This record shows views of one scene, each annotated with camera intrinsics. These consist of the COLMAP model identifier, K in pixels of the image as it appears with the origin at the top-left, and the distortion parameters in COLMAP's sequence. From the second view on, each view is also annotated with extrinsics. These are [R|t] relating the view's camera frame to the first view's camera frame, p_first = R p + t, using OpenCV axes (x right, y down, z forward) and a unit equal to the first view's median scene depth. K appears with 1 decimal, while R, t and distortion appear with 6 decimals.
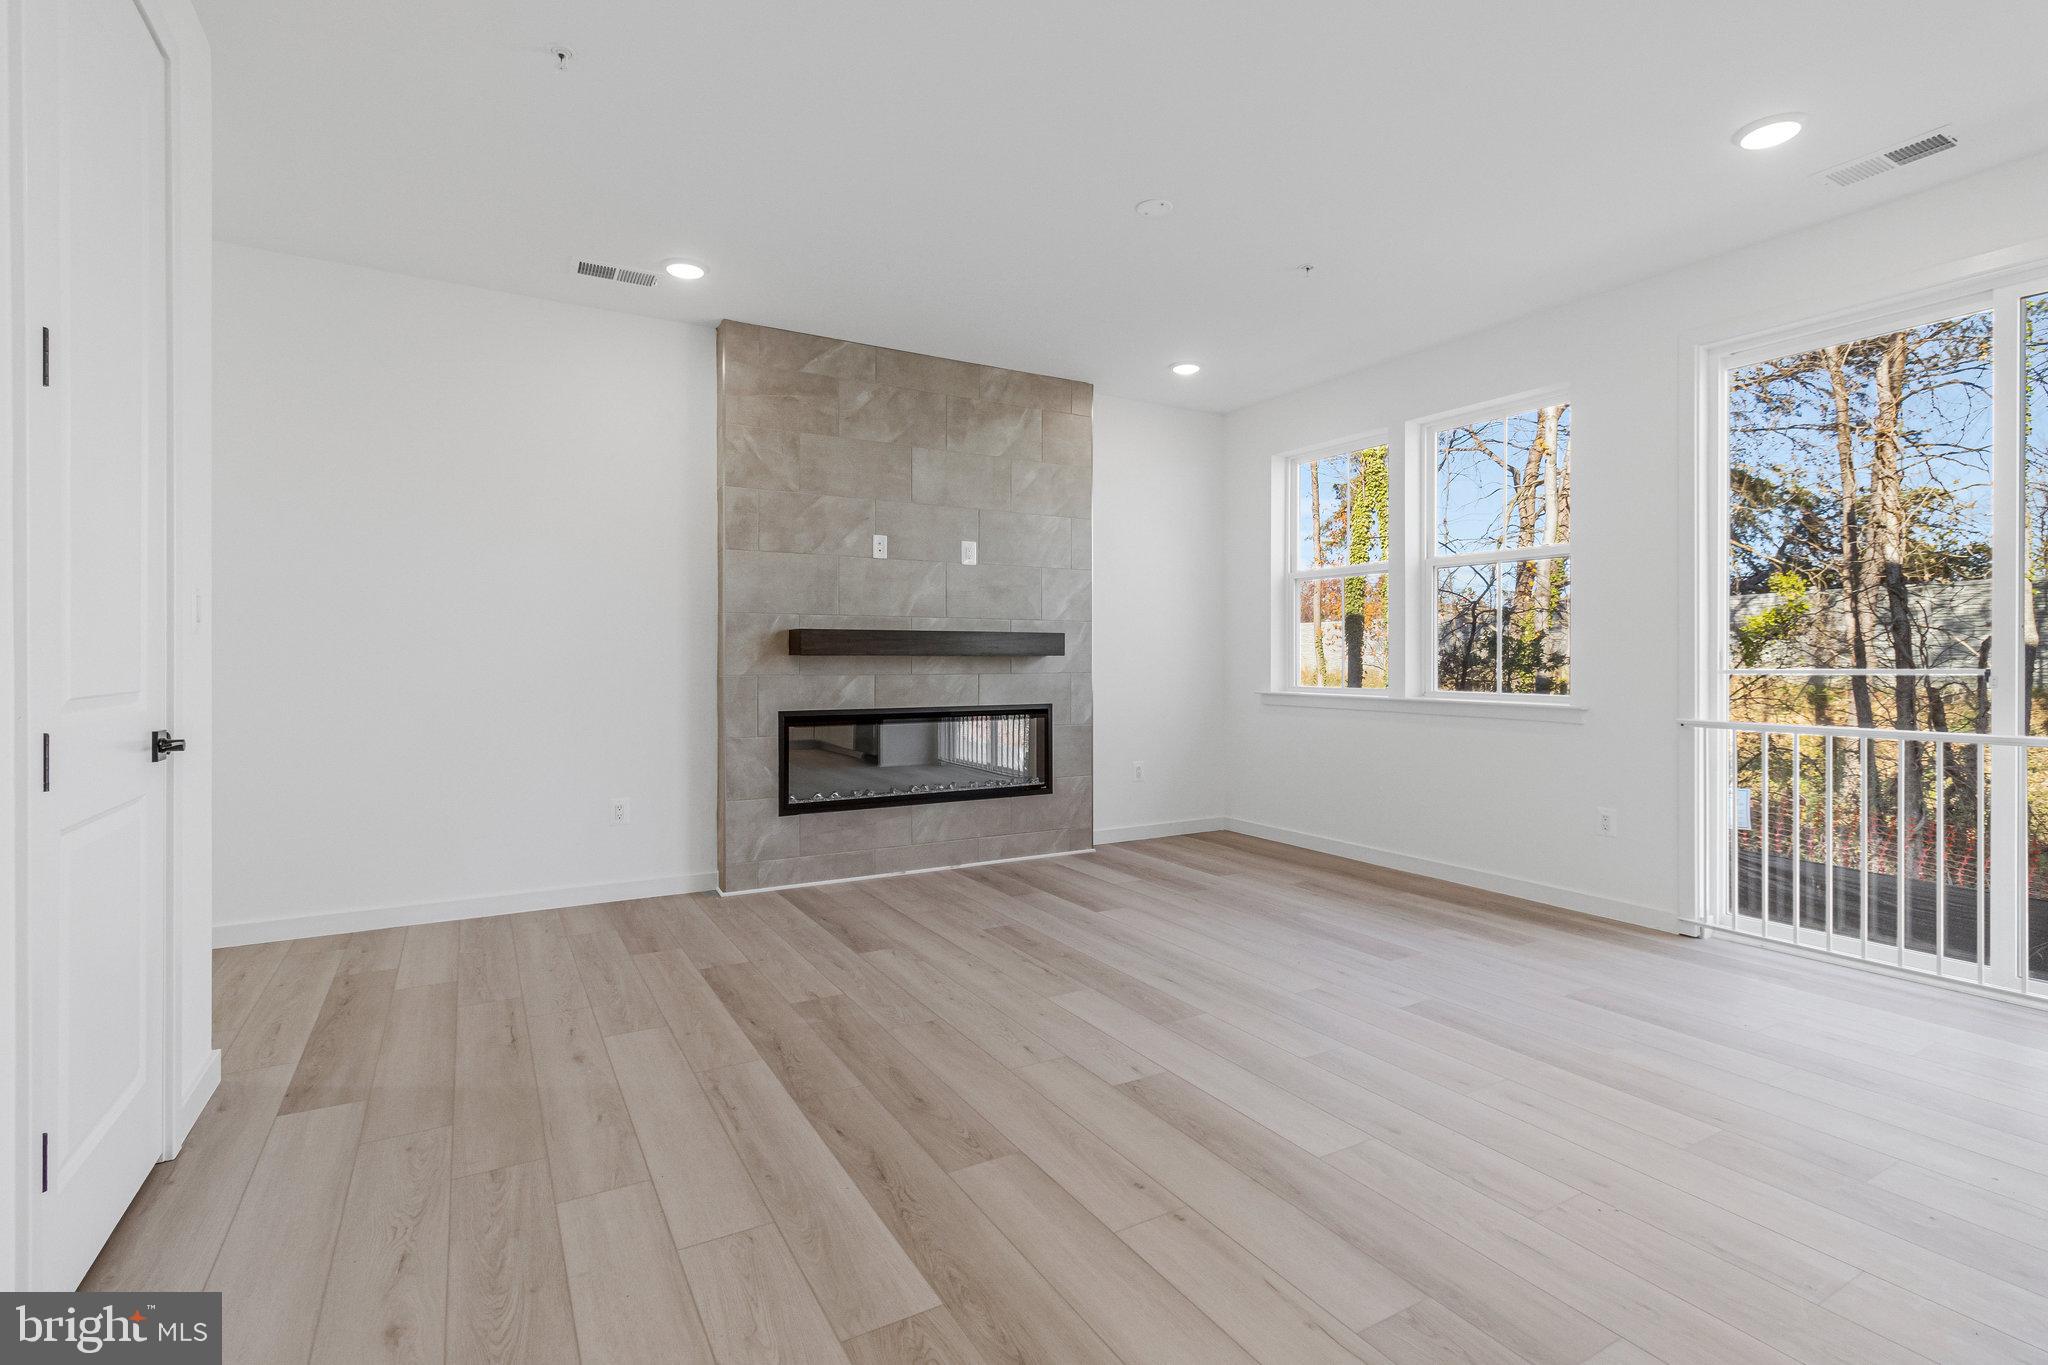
lens RADIAL K [[966.5, 0, 1031.9], [0, 966.5, 666.1], [0, 0, 1]] dist [0.000676, -0.000071]
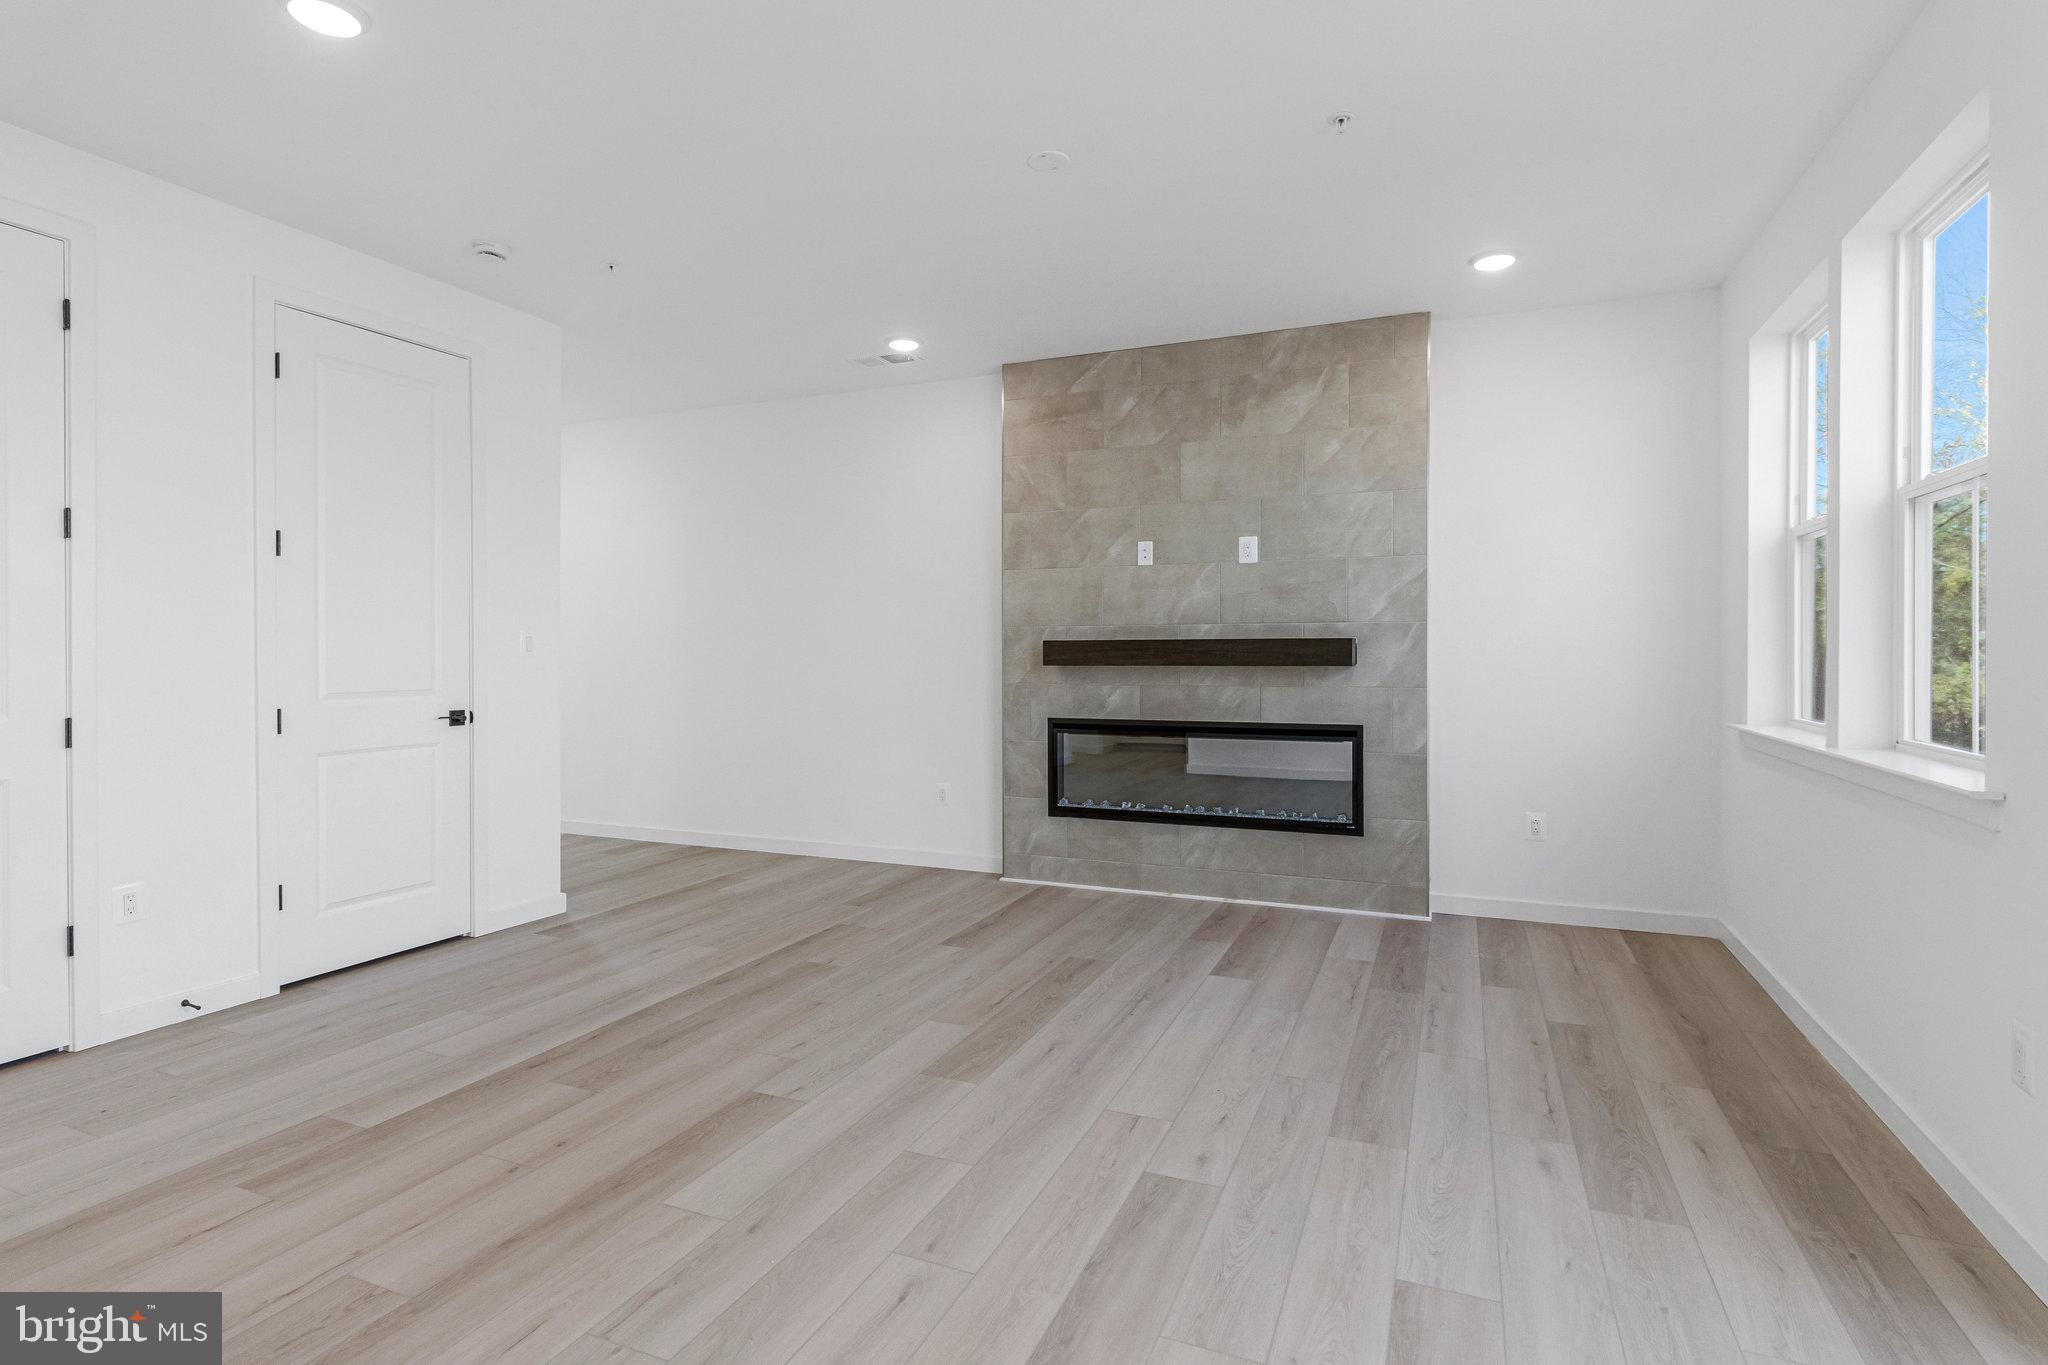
lens RADIAL K [[1005.1, 0, 1038.0], [0, 1005.1, 666.3], [0, 0, 1]] dist [-0.001989, -0.000476]
pose [[0.598482, 0.007045, -0.801105, 0.602498], [-0.003658, 0.999975, 0.006061, -0.016296], [0.801128, -0.000697, 0.598493, 0.318902]]
